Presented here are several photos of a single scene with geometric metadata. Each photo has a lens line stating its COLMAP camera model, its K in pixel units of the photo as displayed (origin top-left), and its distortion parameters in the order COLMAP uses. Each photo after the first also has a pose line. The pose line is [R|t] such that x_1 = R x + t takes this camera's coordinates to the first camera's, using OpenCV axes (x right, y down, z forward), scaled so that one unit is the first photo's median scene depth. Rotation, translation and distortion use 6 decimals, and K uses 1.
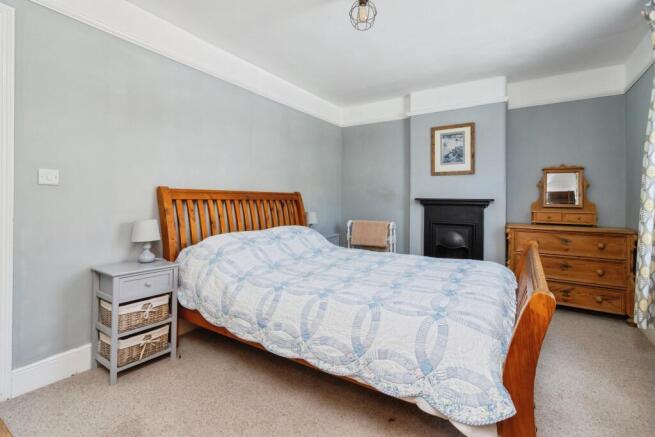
lens RADIAL K [[305.3, 0, 326.9], [0, 305.3, 204.0], [0, 0, 1]] dist [0.000259, 0.000003]
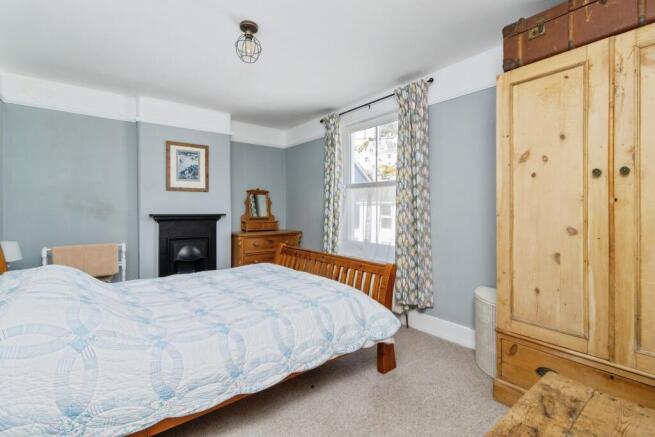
lens RADIAL K [[309.4, 0, 326.8], [0, 309.4, 211.0], [0, 0, 1]] dist [0.000355, -0.000178]
pose [[0.307705, -0.016902, 0.951332, -0.466107], [0.012947, 0.999824, 0.013576, -0.037019], [-0.951394, 0.008140, 0.307870, 0.230665]]
